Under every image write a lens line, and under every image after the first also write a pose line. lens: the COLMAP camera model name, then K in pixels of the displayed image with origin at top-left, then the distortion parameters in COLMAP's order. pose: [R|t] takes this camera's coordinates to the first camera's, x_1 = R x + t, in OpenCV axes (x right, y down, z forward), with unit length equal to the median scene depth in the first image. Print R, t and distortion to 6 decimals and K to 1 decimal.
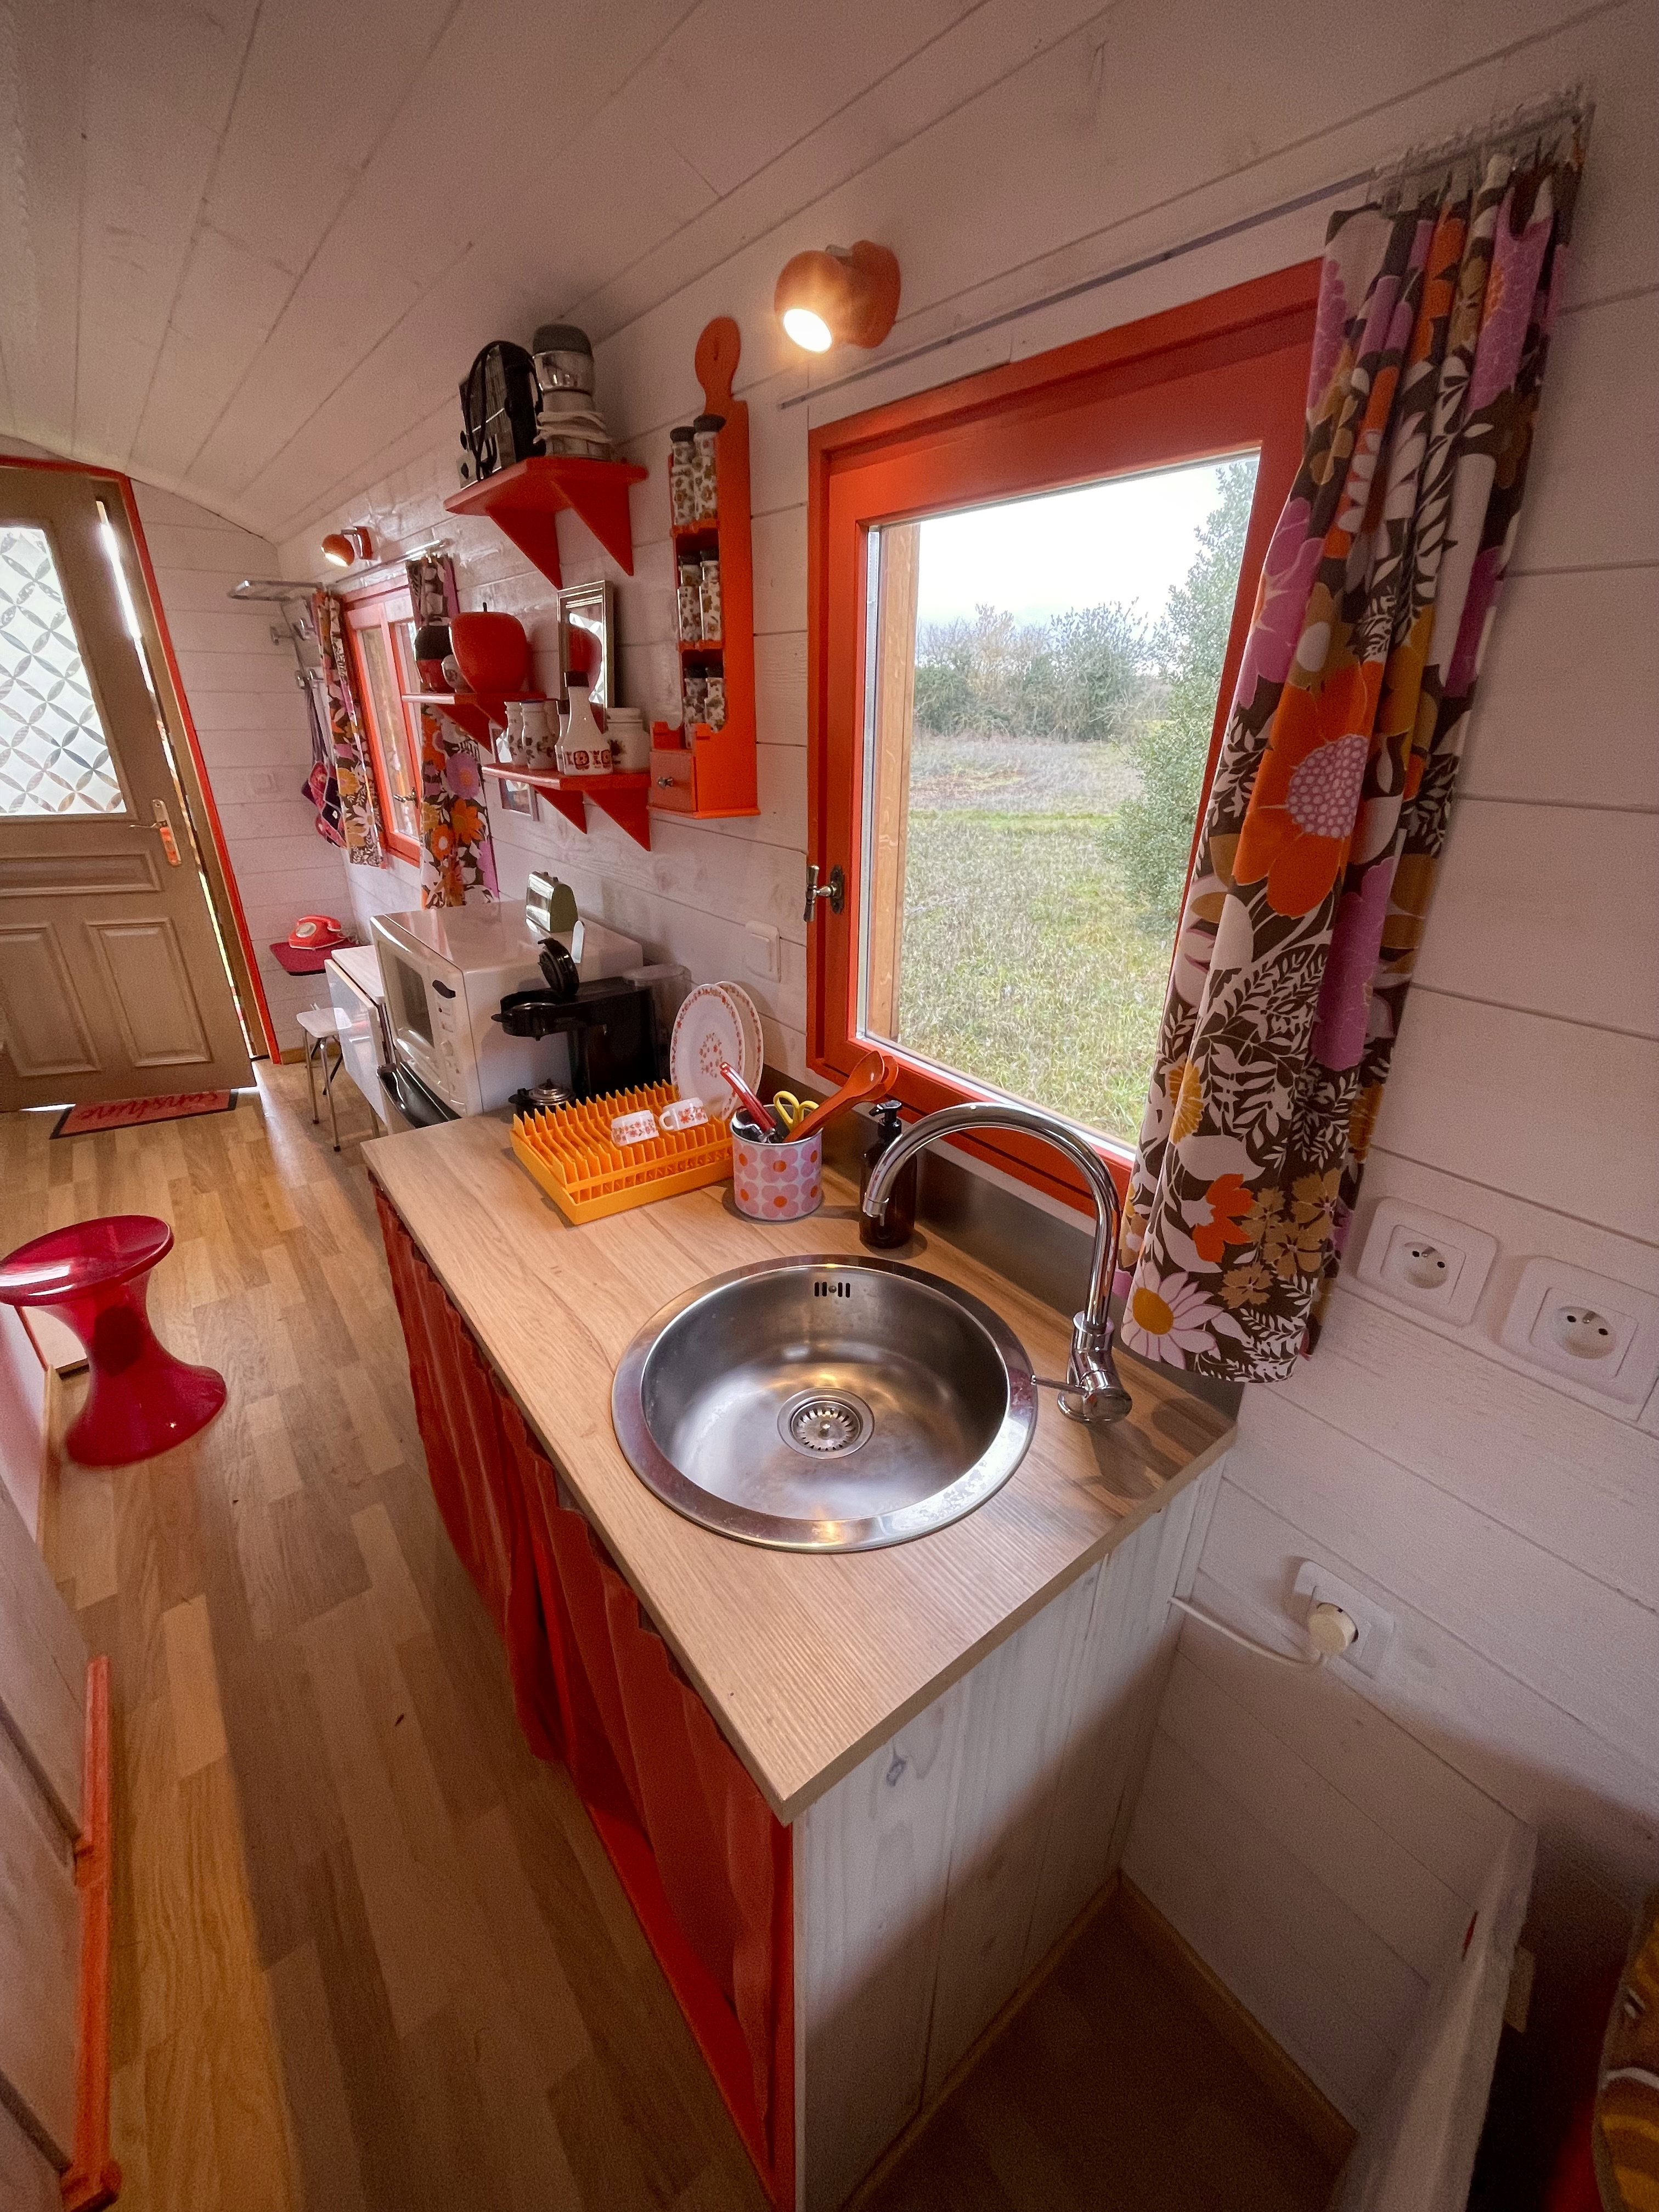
lens RADIAL K [[891.0, 0, 827.5], [0, 891.0, 1108.4], [0, 0, 1]] dist [-0.000702, -0.000169]
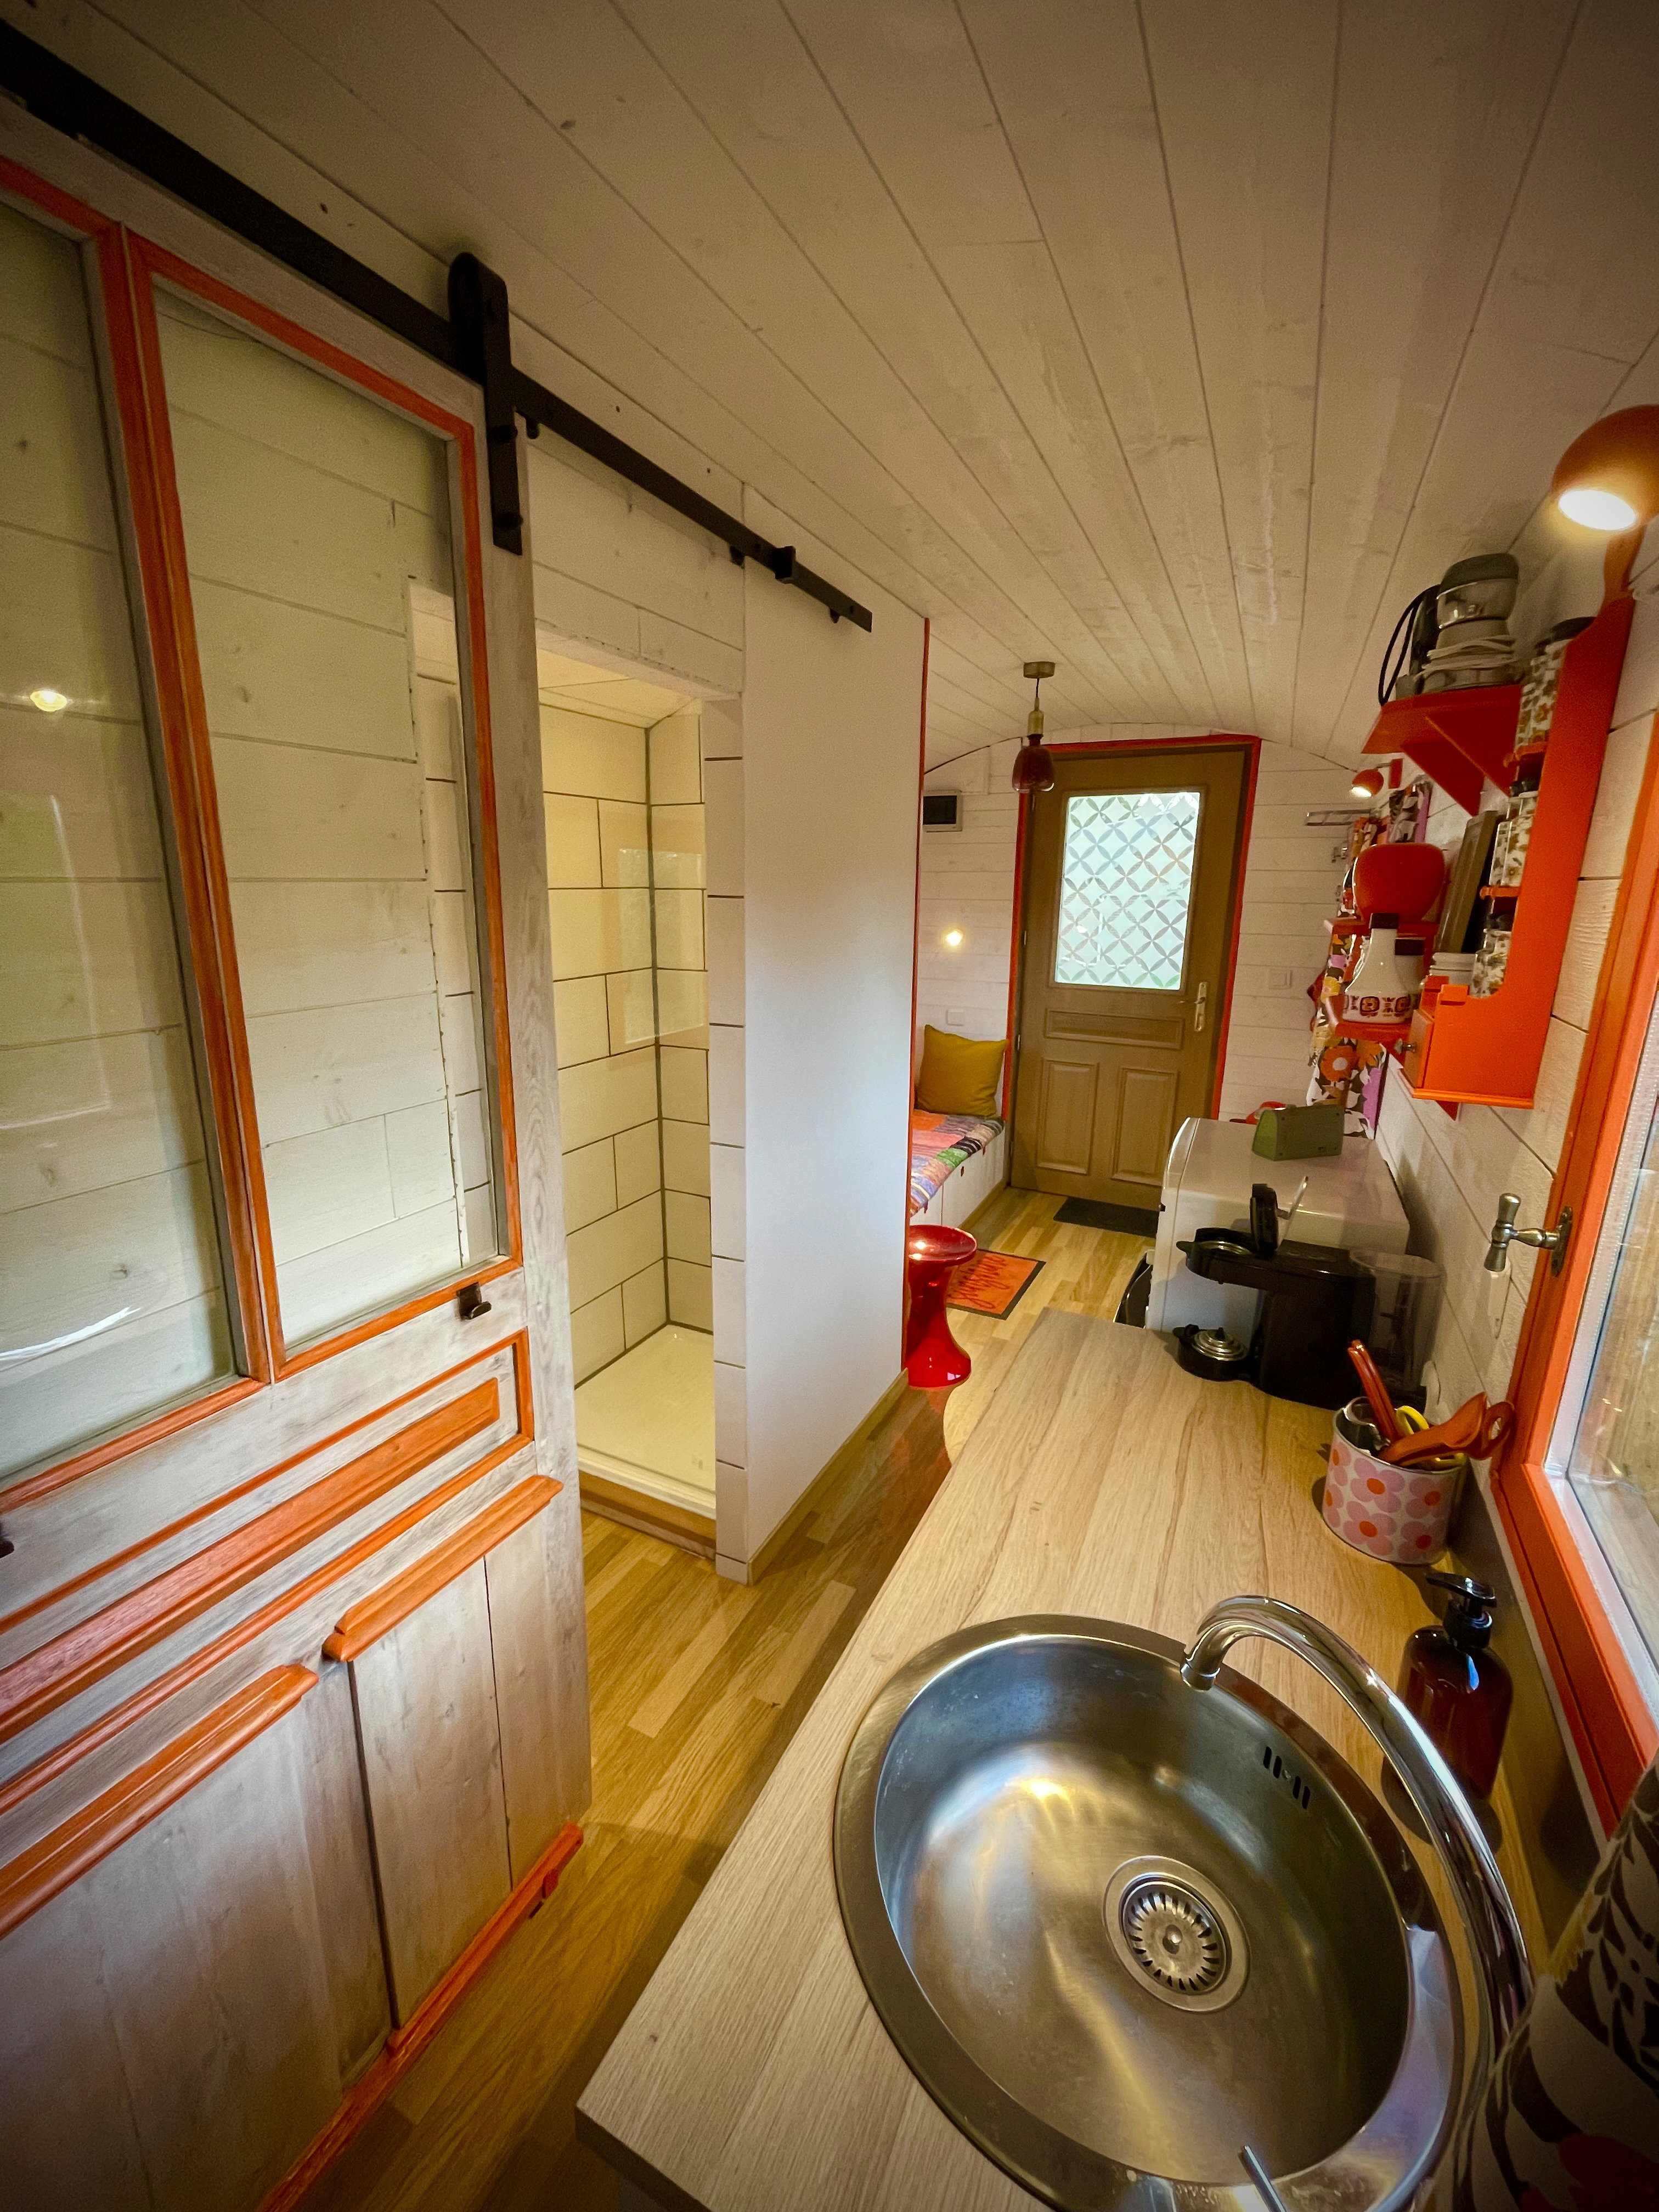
lens RADIAL K [[891.0, 0, 836.1], [0, 891.0, 1103.1], [0, 0, 1]] dist [-0.000702, -0.000169]
pose [[0.440425, 0.216232, -0.871361, 0.268890], [-0.386572, 0.921657, 0.033322, -0.131669], [0.810301, 0.322167, 0.489510, 0.184650]]
